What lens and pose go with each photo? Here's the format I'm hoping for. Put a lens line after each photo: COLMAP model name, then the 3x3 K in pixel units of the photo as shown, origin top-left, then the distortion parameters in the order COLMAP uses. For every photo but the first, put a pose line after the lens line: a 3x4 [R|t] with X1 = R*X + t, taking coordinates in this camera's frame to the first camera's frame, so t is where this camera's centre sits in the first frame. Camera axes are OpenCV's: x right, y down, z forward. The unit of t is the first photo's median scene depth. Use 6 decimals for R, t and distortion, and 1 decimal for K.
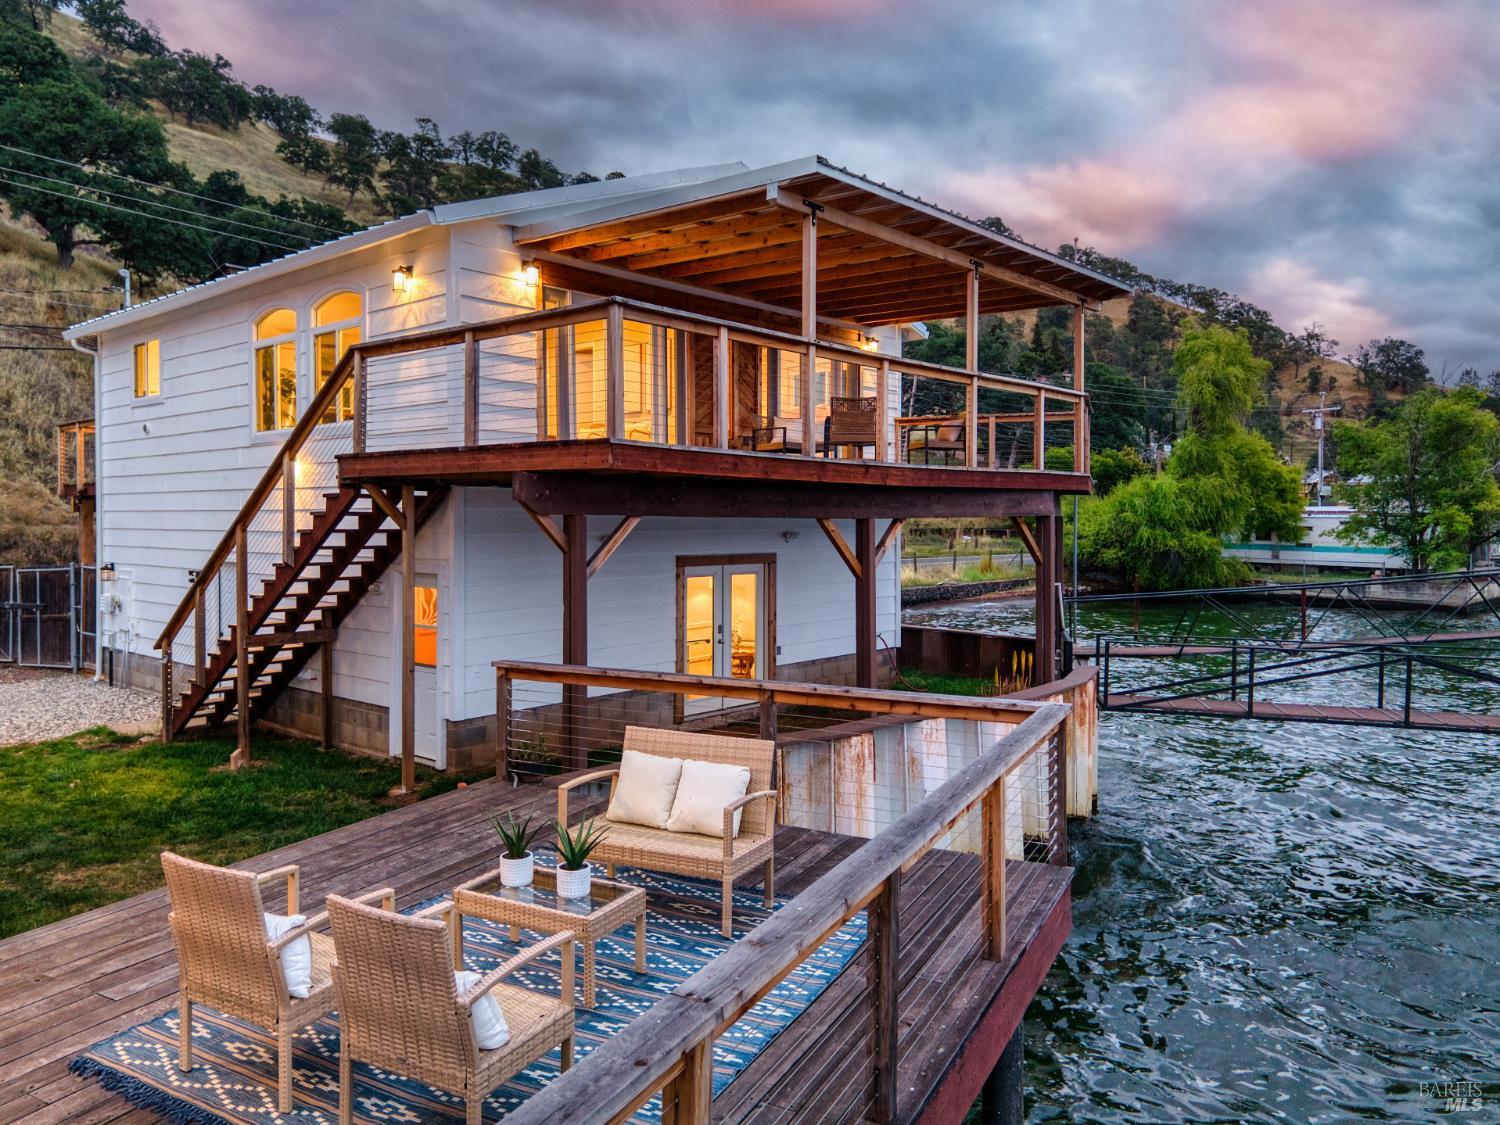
lens RADIAL K [[1069.4, 0, 697.2], [0, 1069.4, 524.3], [0, 0, 1]] dist [0.025476, -0.028699]
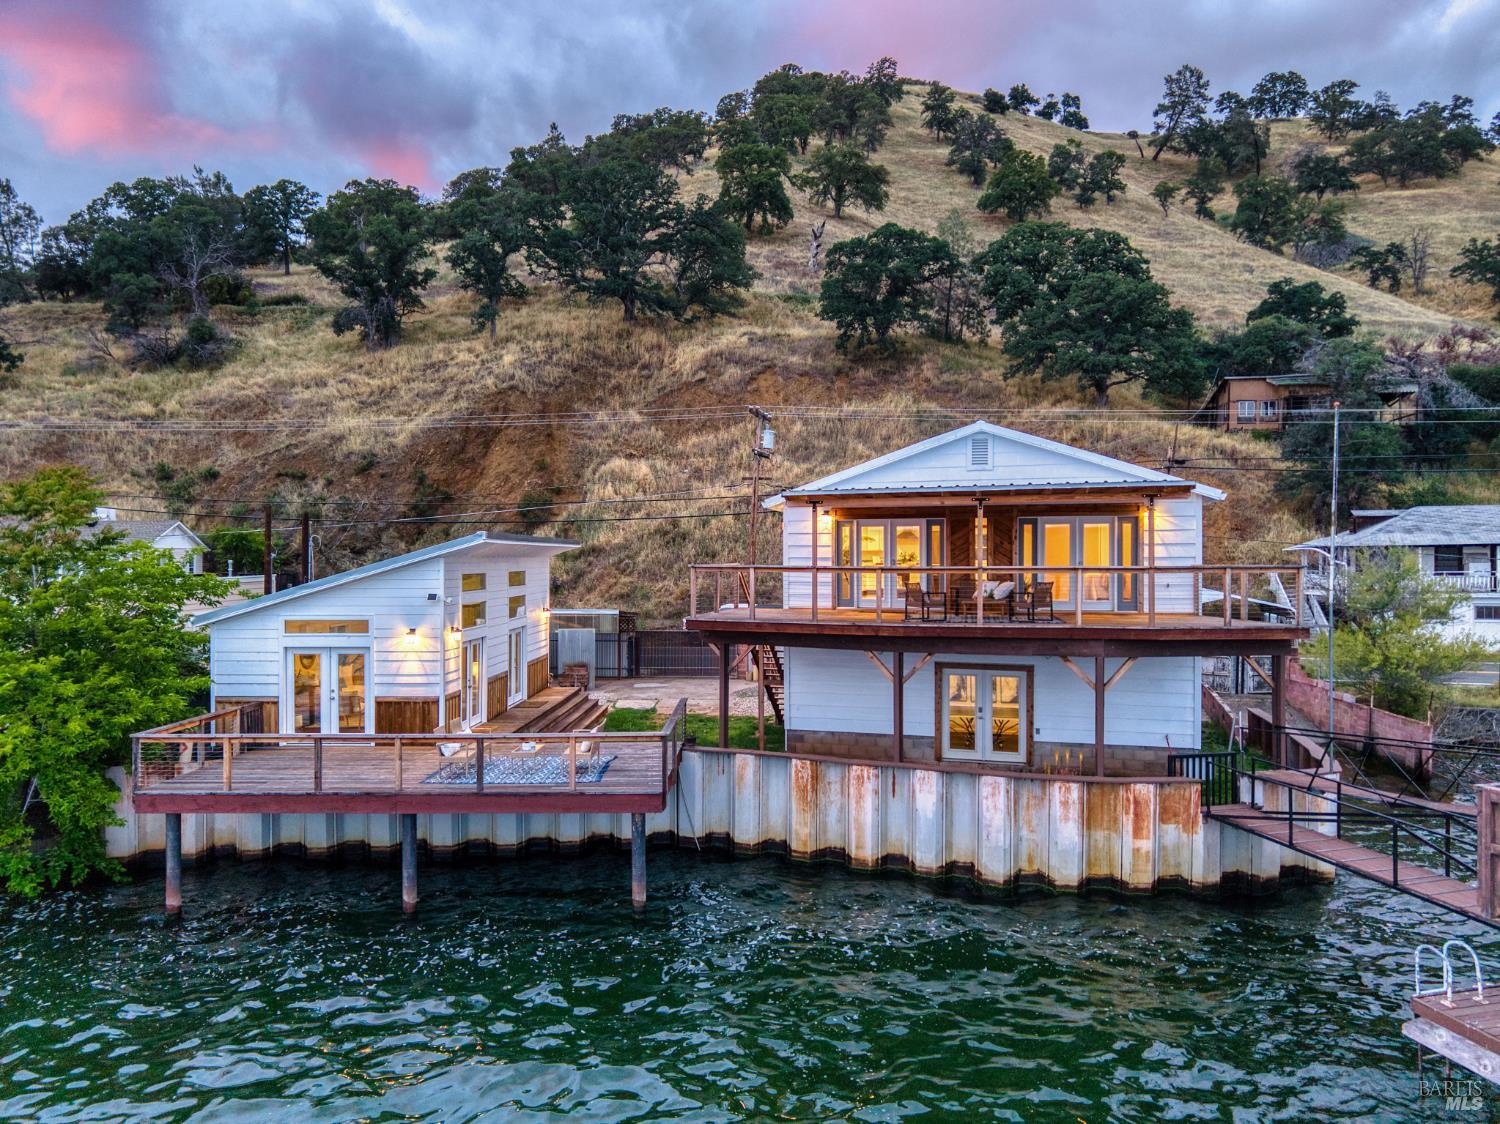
lens RADIAL K [[997.1, 0, 750.0], [0, 997.1, 562.0], [0, 0, 1]] dist [0.054858, -0.058348]
pose [[0.474712, 0.002199, -0.880138, 0.931856], [-0.006776, 0.999976, -0.001156, -0.093692], [0.880115, 0.006513, 0.474716, -0.015359]]
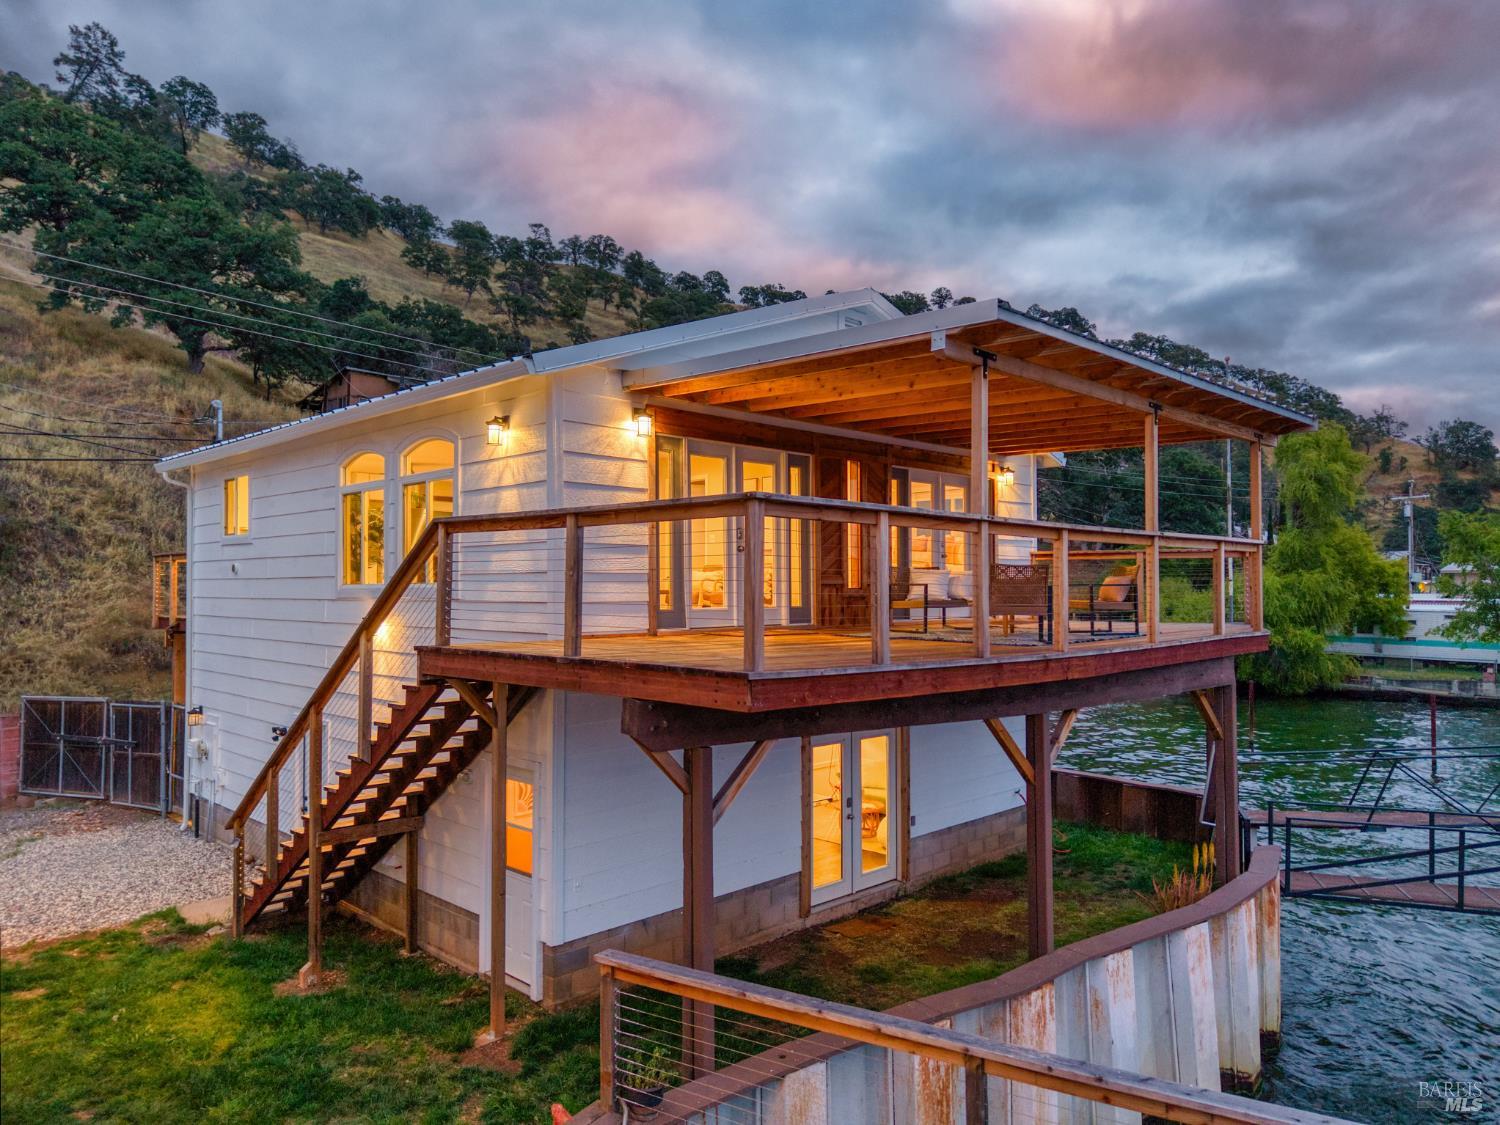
lens RADIAL K [[1002.7, 0, 750.0], [0, 1002.7, 562.5], [0, 0, 1]] dist [0.021096, -0.018115]
pose [[0.999271, -0.001494, -0.038147, -0.023099], [0.000245, 0.999464, -0.032726, -0.059397], [0.038175, 0.032693, 0.998736, 0.118989]]
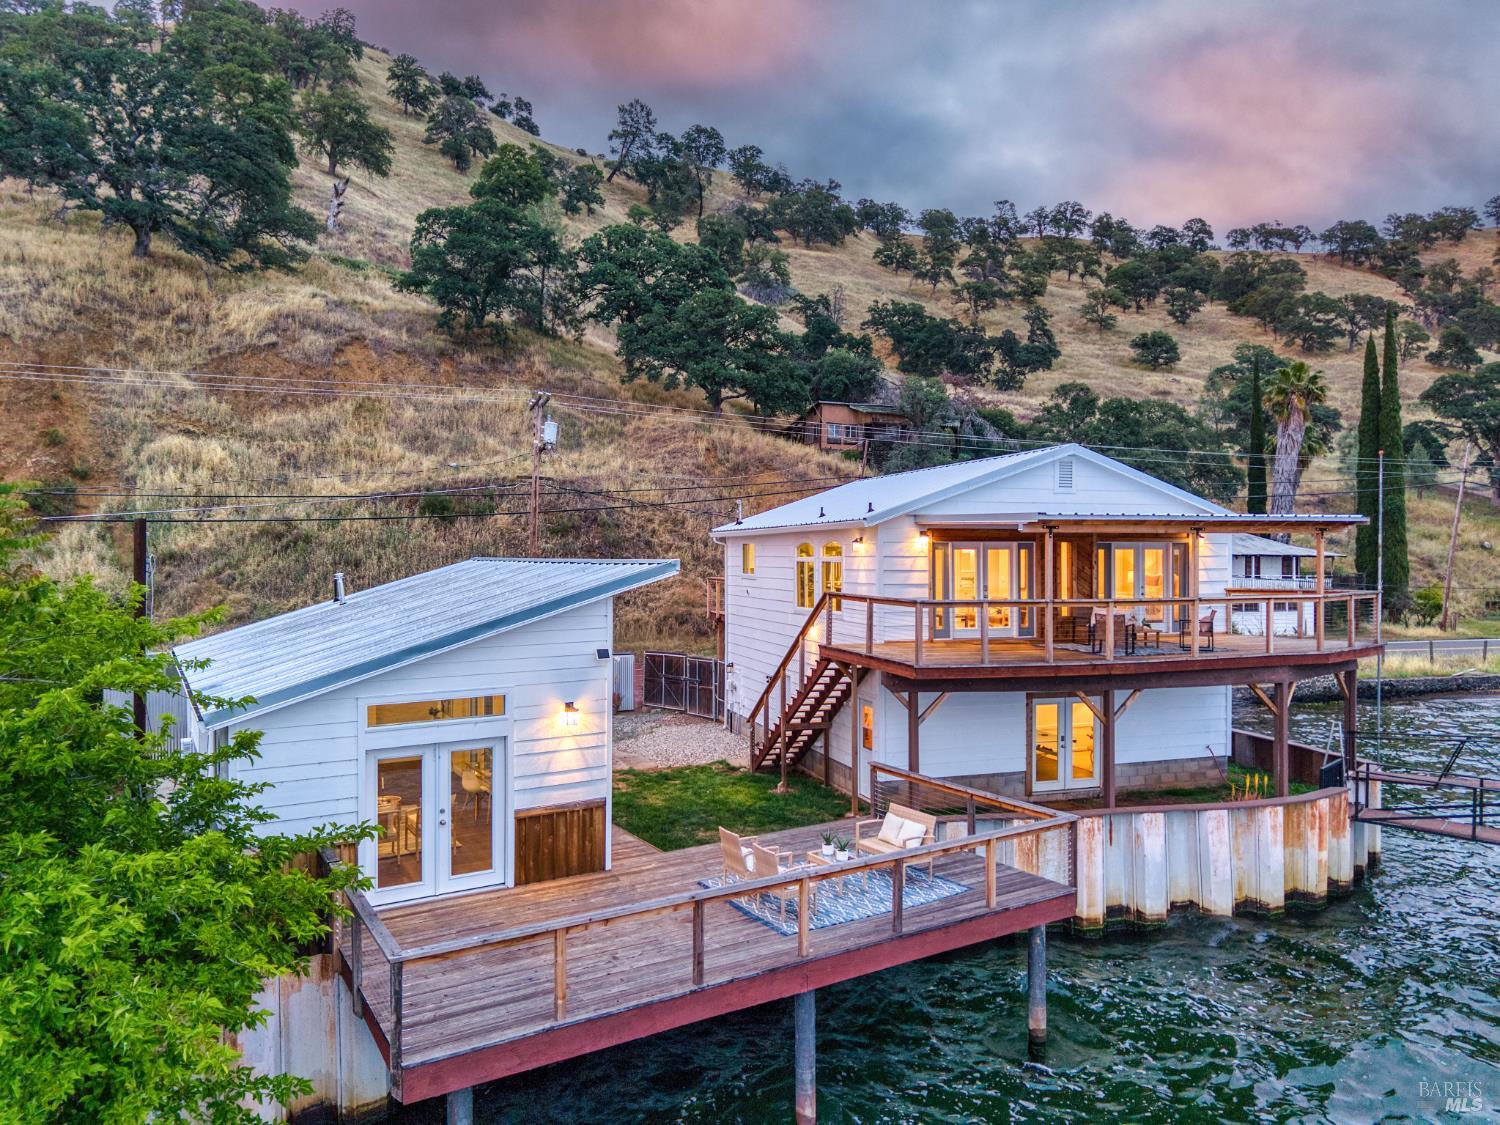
lens RADIAL K [[995.6, 0, 750.0], [0, 995.6, 562.5], [0, 0, 1]] dist [0.063853, -0.099633]
pose [[0.876705, 0.003550, -0.481014, 0.258111], [-0.003812, 0.999993, 0.000432, -0.124608], [0.481012, 0.001455, 0.876713, -0.405250]]
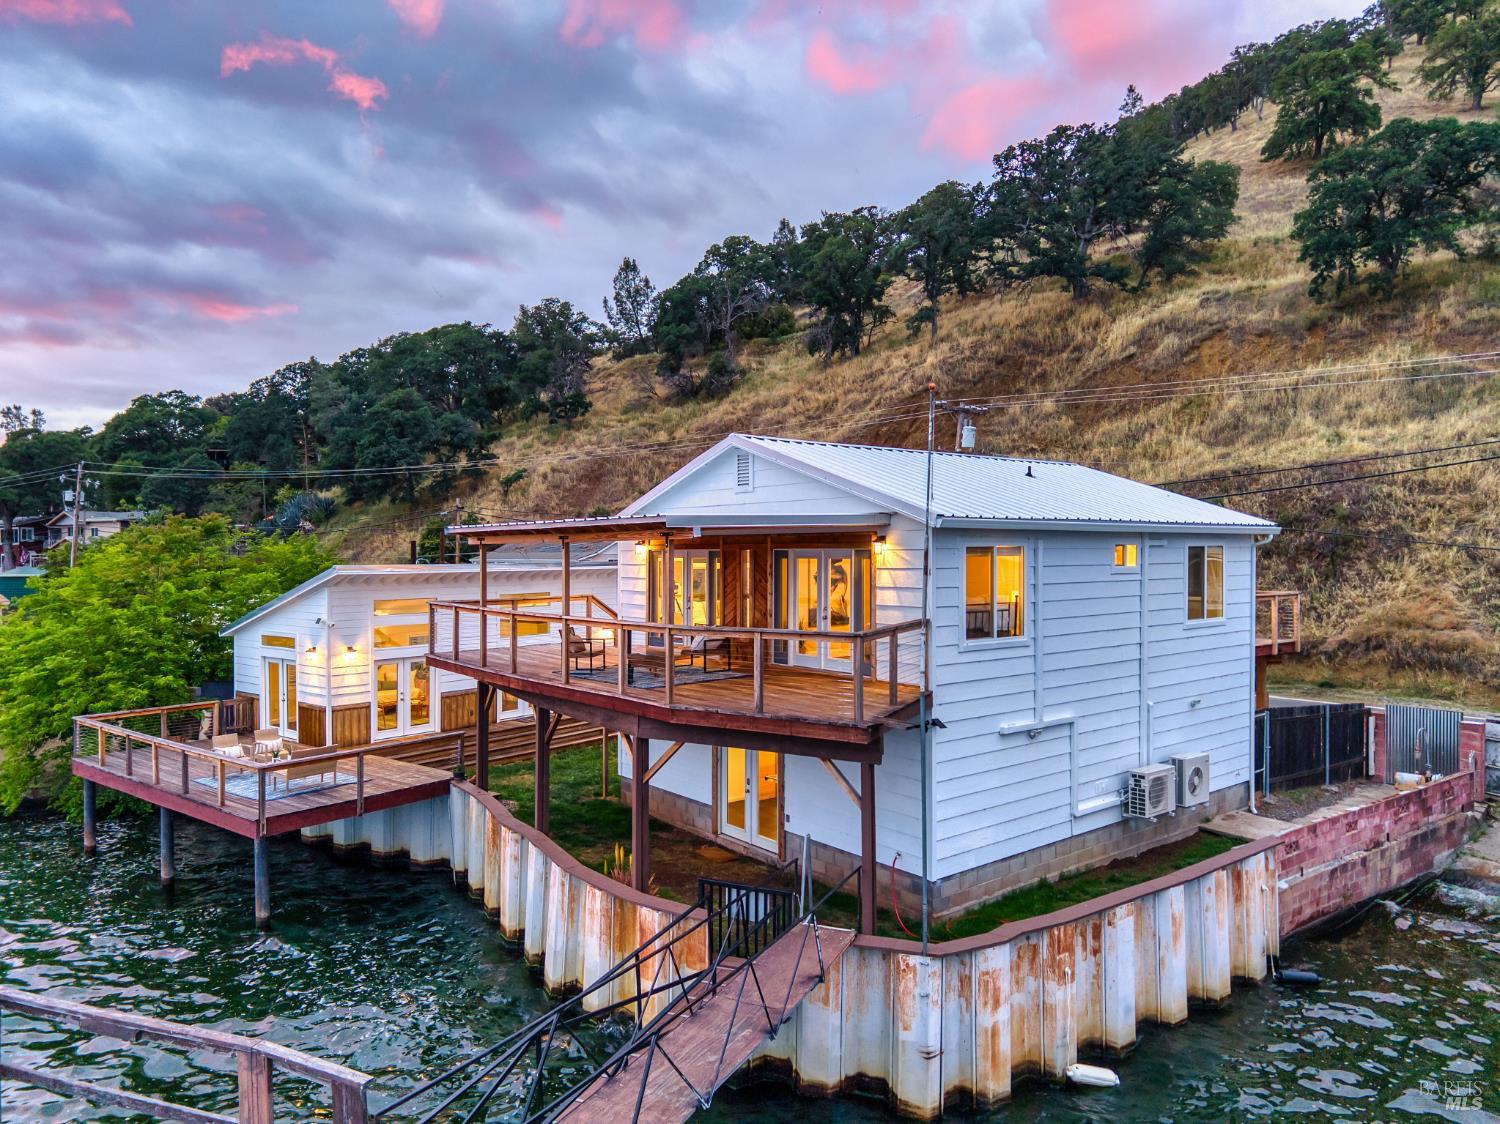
lens RADIAL K [[995.6, 0, 750.0], [0, 995.6, 562.0], [0, 0, 1]] dist [0.063853, -0.099633]
pose [[-0.153778, 0.011304, -0.988041, 0.974753], [-0.005271, 0.999911, 0.012260, -0.147723], [0.988091, 0.007093, -0.153704, 0.939604]]
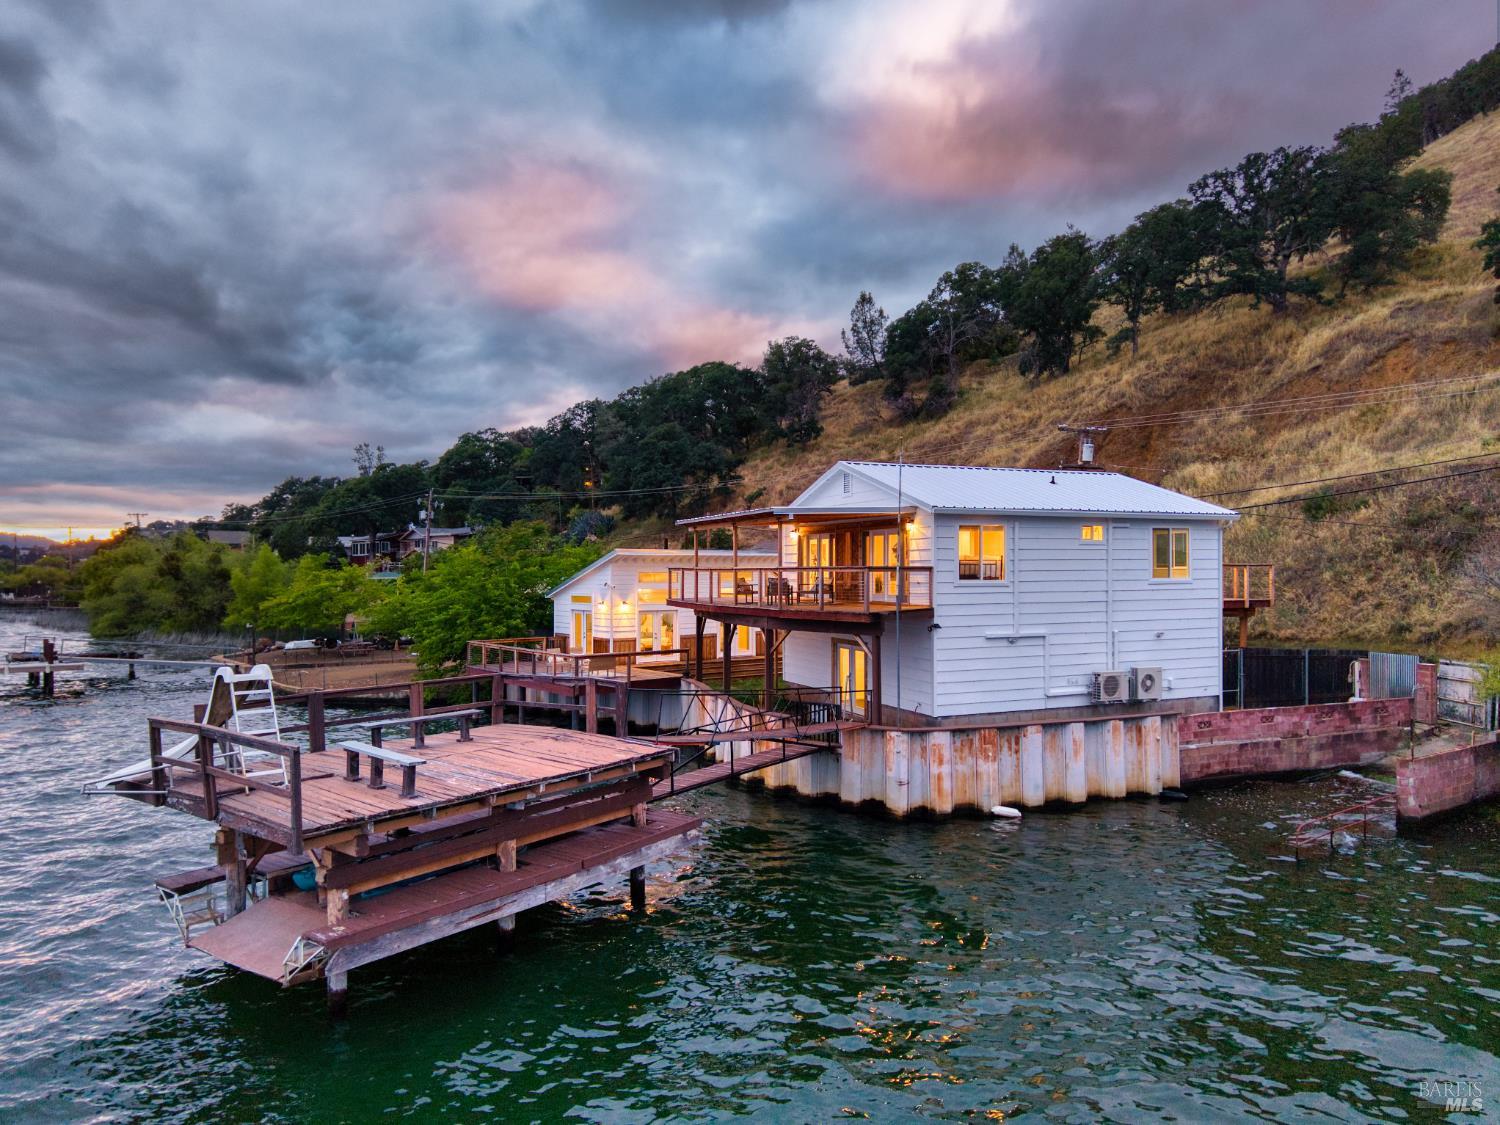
lens RADIAL K [[997.1, 0, 750.0], [0, 997.1, 562.5], [0, 0, 1]] dist [0.054858, -0.058348]
pose [[-0.398965, -0.003821, -0.916958, 1.533806], [-0.004198, 0.999988, -0.002341, -0.094927], [0.916957, 0.002915, -0.398976, 1.276575]]
